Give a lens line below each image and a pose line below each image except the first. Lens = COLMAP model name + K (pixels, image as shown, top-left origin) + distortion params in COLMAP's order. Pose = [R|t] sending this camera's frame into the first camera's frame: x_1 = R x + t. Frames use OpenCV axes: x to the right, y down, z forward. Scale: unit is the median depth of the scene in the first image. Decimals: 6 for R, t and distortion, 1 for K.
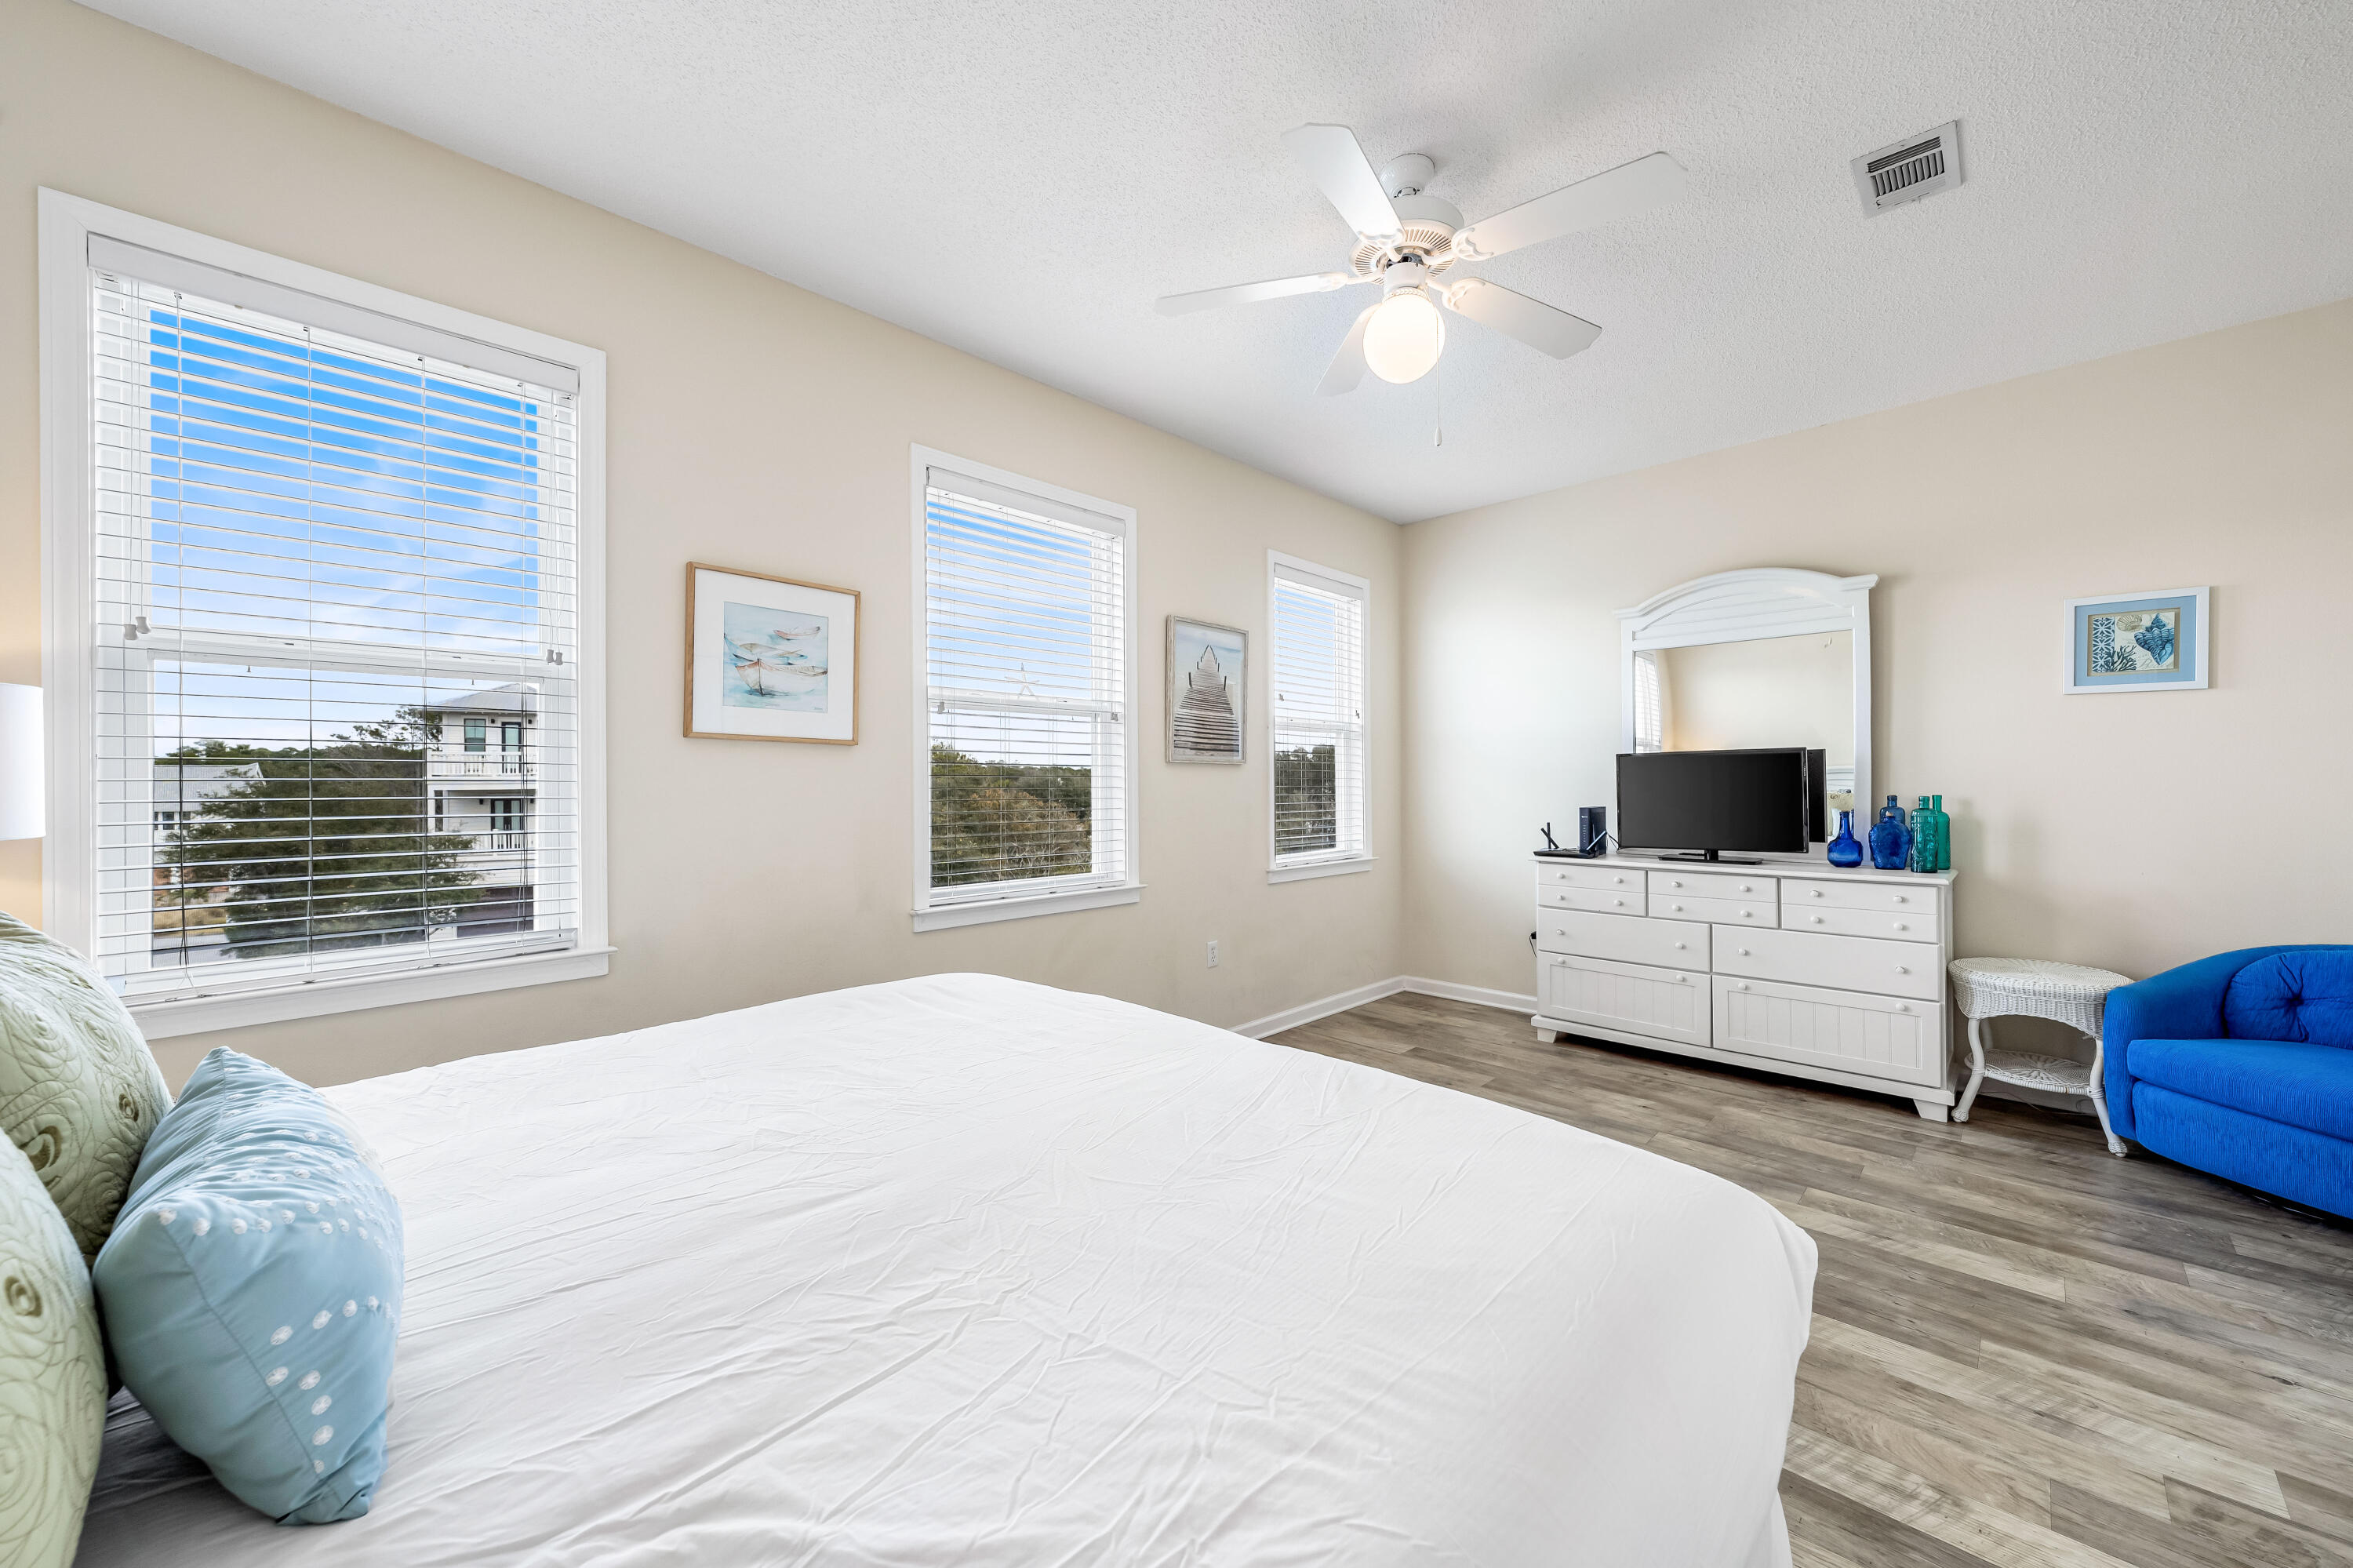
lens RADIAL K [[907.8, 0, 1176.5], [0, 907.8, 784.0], [0, 0, 1]] dist [0.026242, 0.000052]
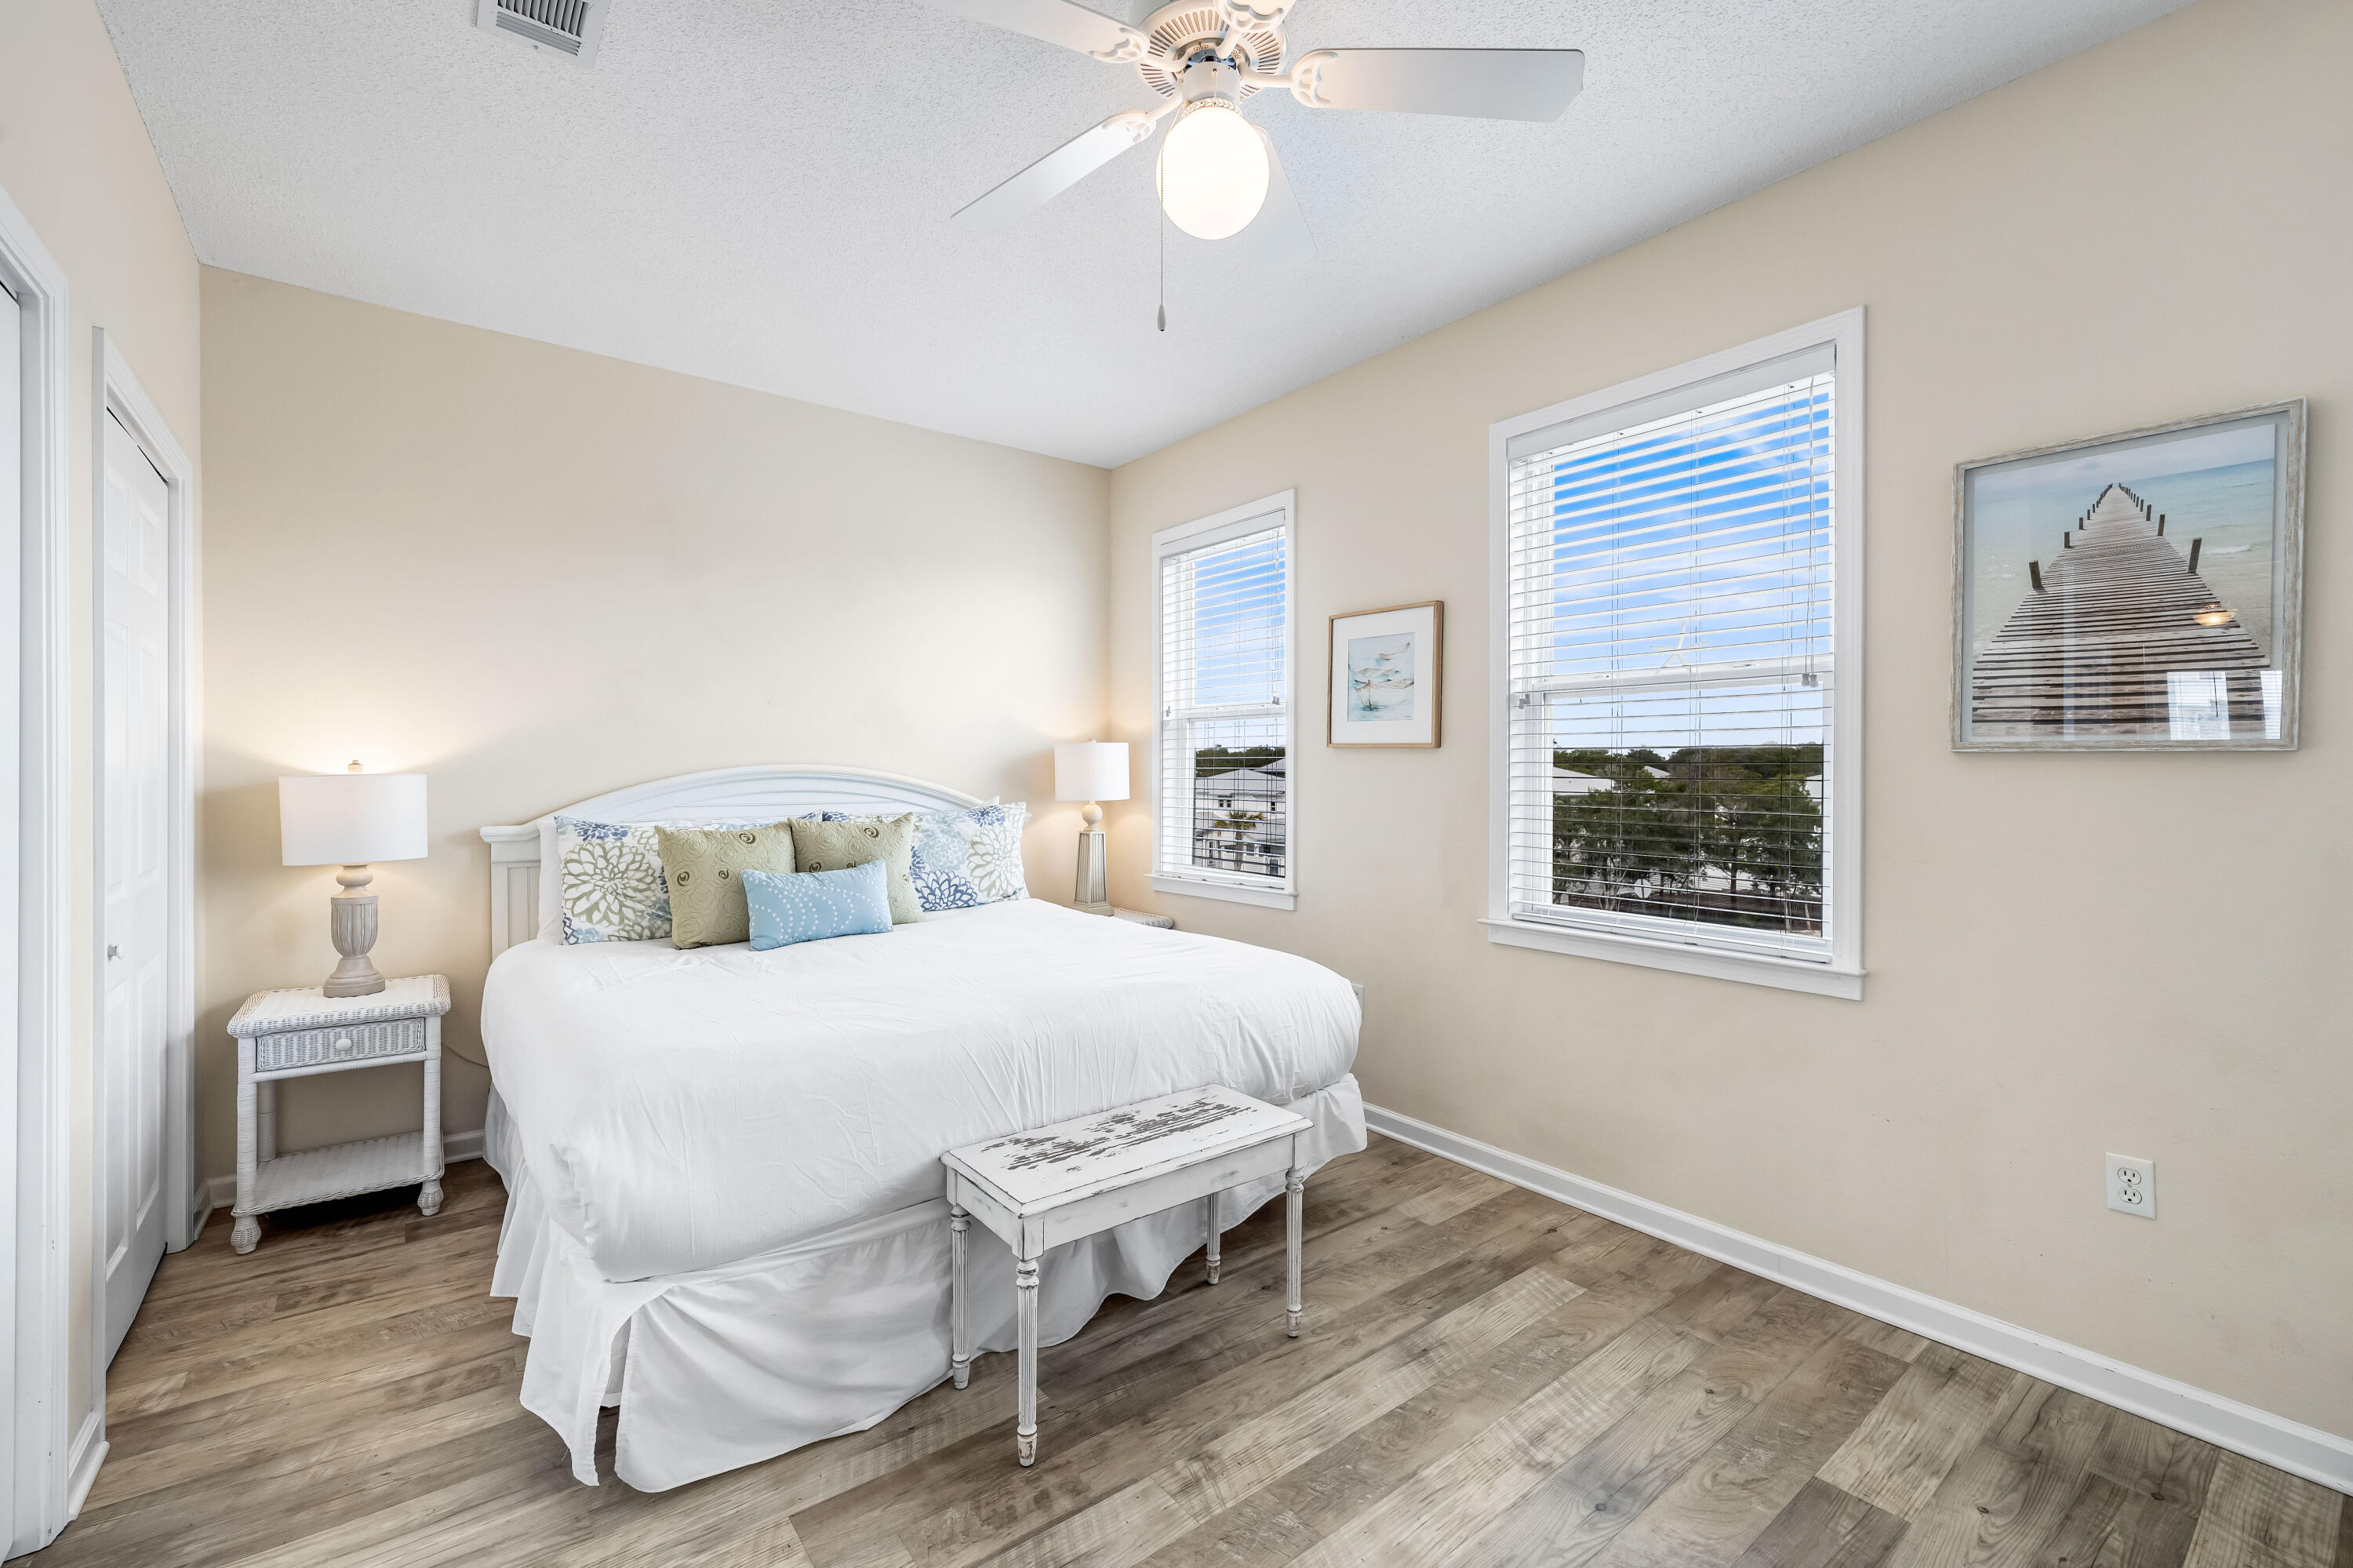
lens RADIAL K [[986.3, 0, 1176.5], [0, 986.3, 784.0], [0, 0, 1]] dist [-0.003670, -0.000314]
pose [[-0.134686, 0.016019, -0.990759, 0.614098], [-0.000989, 0.999867, 0.016301, -0.014722], [0.990888, 0.003175, -0.134652, 0.649741]]
